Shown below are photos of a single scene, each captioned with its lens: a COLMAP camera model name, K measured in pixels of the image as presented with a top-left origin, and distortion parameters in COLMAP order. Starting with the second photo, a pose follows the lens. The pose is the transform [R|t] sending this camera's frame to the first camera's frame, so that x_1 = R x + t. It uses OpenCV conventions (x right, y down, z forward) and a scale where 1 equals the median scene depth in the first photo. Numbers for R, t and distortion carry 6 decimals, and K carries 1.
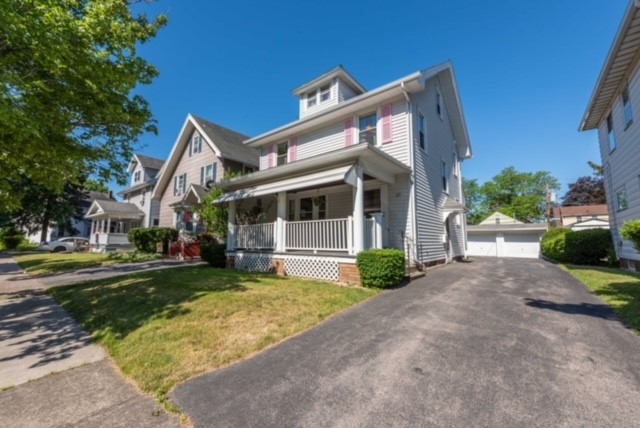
lens RADIAL K [[248.6, 0, 320.0], [0, 248.6, 214.0], [0, 0, 1]] dist [0.001631, 0.000095]
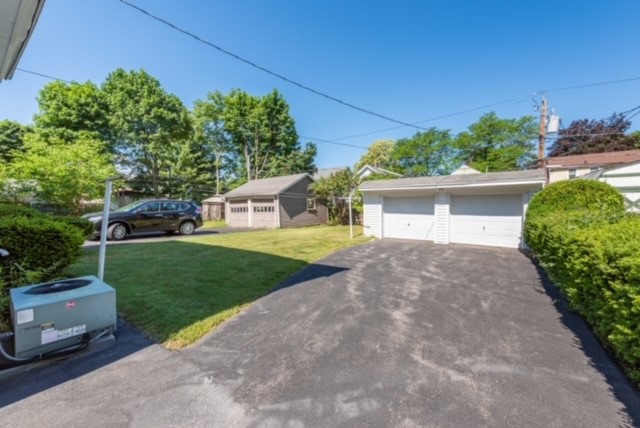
lens RADIAL K [[248.6, 0, 320.0], [0, 248.6, 214.0], [0, 0, 1]] dist [0.001631, 0.000095]
pose [[0.998128, -0.017917, 0.058477, 0.453439], [0.009139, 0.989086, 0.147055, 0.039398], [-0.060473, -0.146245, 0.987398, 0.531965]]
